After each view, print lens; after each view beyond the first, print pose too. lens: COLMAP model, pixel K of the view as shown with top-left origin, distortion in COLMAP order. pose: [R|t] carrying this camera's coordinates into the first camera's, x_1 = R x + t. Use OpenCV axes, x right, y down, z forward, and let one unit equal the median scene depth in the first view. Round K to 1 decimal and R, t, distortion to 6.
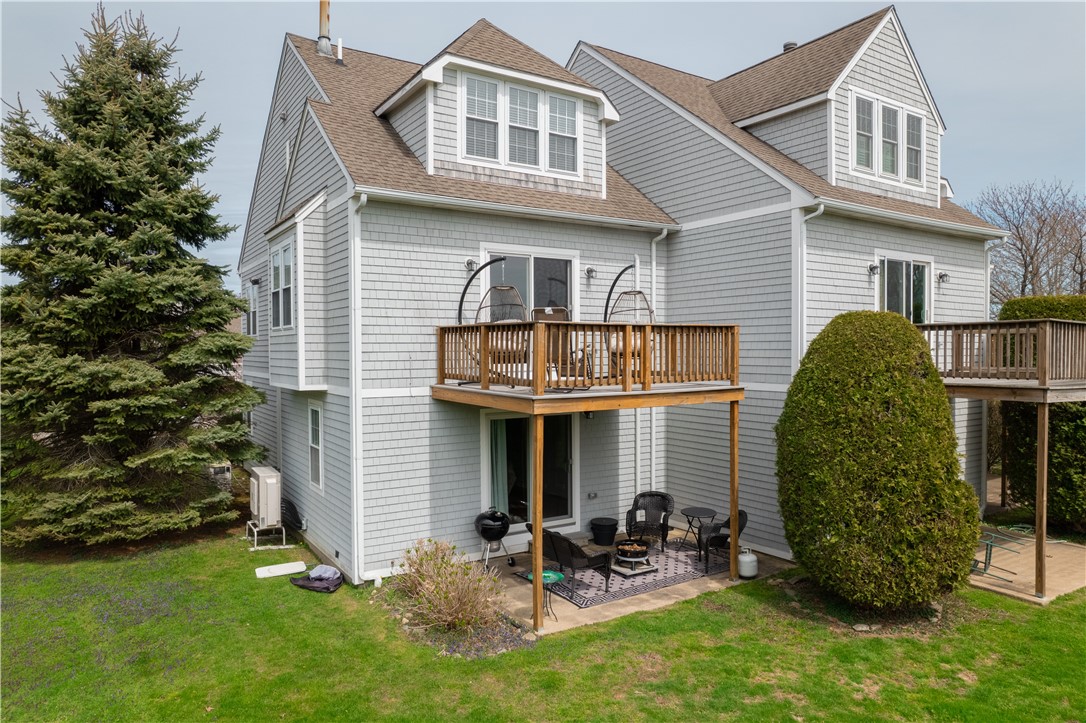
lens RADIAL K [[707.4, 0, 545.8], [0, 707.4, 360.5], [0, 0, 1]] dist [-0.051462, 0.016929]
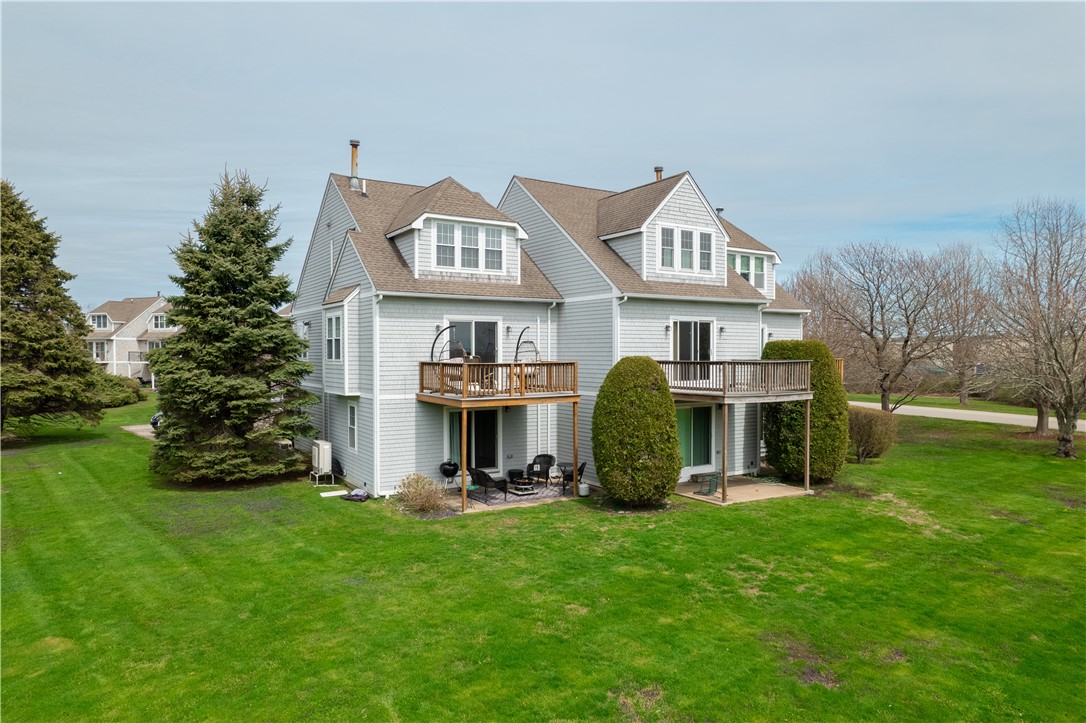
lens RADIAL K [[707.4, 0, 542.8], [0, 707.4, 360.4], [0, 0, 1]] dist [-0.051462, 0.016929]
pose [[0.999912, 0.002622, -0.012992, 0.185274], [-0.002697, 0.999980, -0.005736, -0.038797], [0.012977, 0.005771, 0.999899, -0.813300]]
